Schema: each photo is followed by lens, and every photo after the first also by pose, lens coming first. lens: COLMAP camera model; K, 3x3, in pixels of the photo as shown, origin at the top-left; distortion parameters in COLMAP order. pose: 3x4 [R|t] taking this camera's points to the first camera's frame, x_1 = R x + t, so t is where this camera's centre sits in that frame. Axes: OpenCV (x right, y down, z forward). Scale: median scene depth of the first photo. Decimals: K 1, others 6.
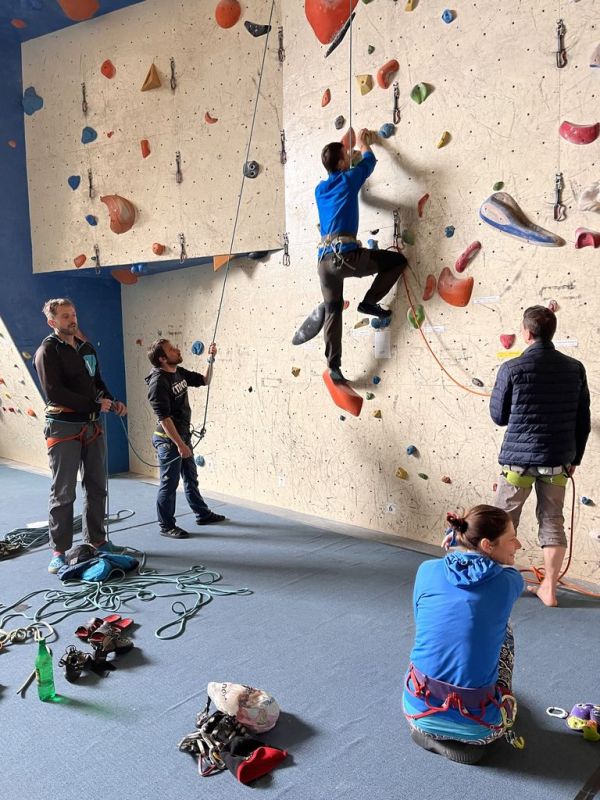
lens RADIAL K [[585.8, 0, 300.0], [0, 585.8, 400.0], [0, 0, 1]] dist [0.132609, -0.194693]
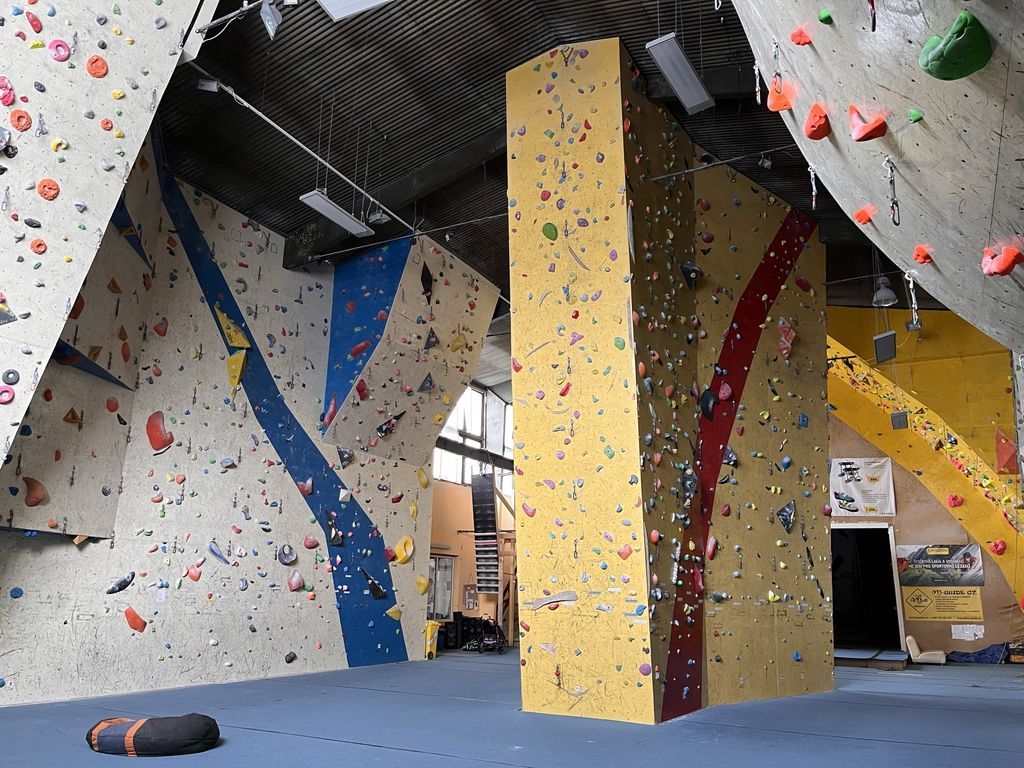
lens RADIAL K [[749.8, 0, 512.0], [0, 749.8, 384.0], [0, 0, 1]] dist [0.132609, -0.194693]
pose [[-0.288432, 0.262834, 0.920720, -2.636611], [0.062653, 0.964707, -0.255764, -0.037910], [-0.955448, -0.016085, -0.294719, 0.533114]]
